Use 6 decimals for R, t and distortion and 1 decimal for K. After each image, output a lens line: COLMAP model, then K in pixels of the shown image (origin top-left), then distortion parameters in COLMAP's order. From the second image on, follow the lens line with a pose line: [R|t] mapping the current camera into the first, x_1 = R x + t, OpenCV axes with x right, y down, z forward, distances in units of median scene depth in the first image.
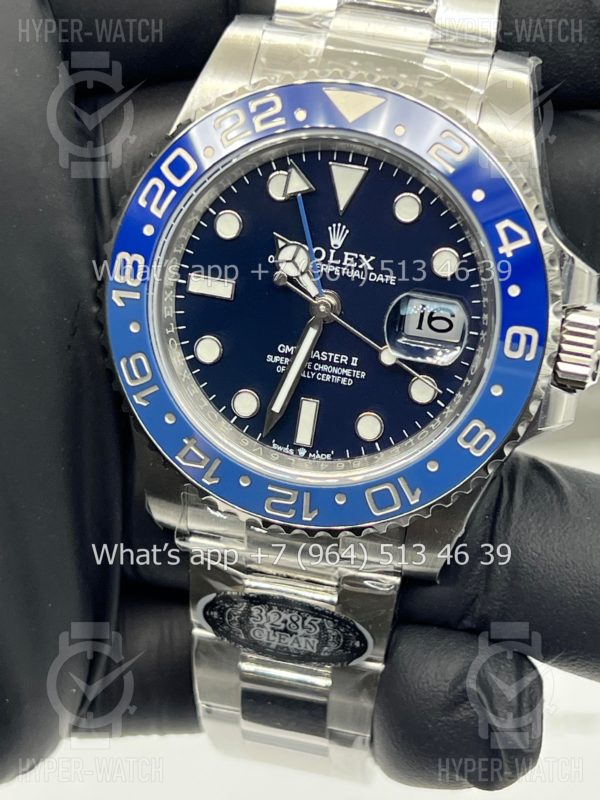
lens RADIAL K [[1902.2, 0, 299.8], [0, 1902.2, 398.4], [0, 0, 1]] dist [0.157998, 0.377464]
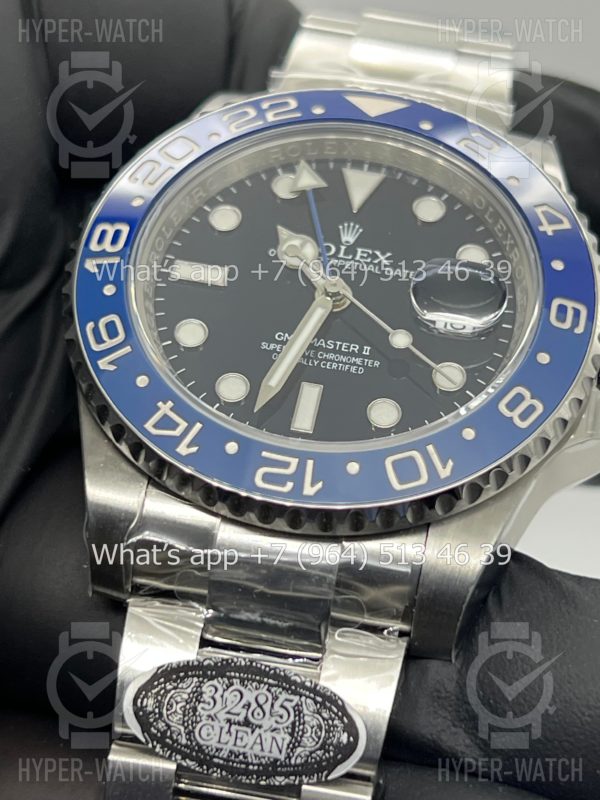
lens RADIAL K [[1902.2, 0, 299.8], [0, 1902.2, 398.4], [0, 0, 1]] dist [0.157998, 0.377464]
pose [[0.983090, 0.130698, 0.128265, -0.106184], [-0.017021, 0.762617, -0.646626, 0.544495], [-0.182330, 0.633508, 0.751946, 0.384782]]
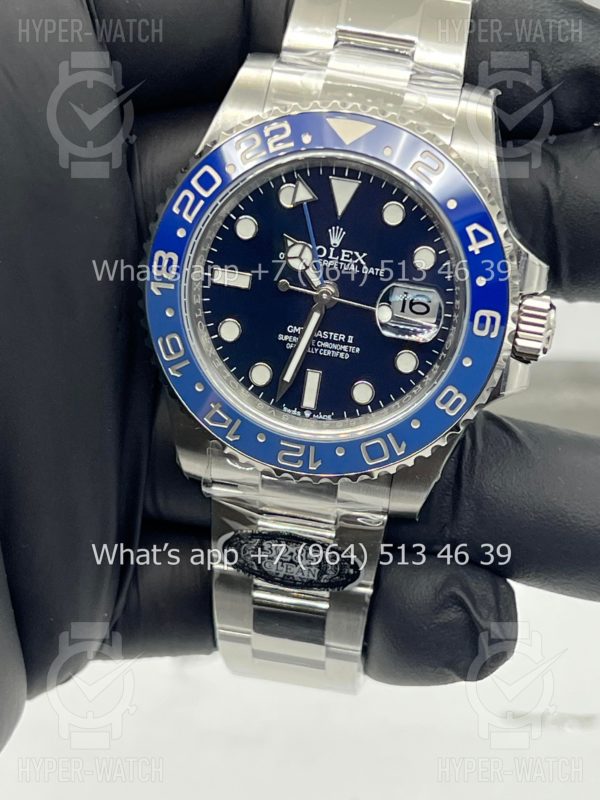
lens RADIAL K [[1902.2, 0, 299.8], [0, 1902.2, 398.4], [0, 0, 1]] dist [0.157998, 0.377464]
pose [[0.999367, -0.008378, 0.034578, -0.046501], [0.007836, 0.999845, 0.015762, -0.000926], [-0.034704, -0.015481, 0.999278, -0.221766]]
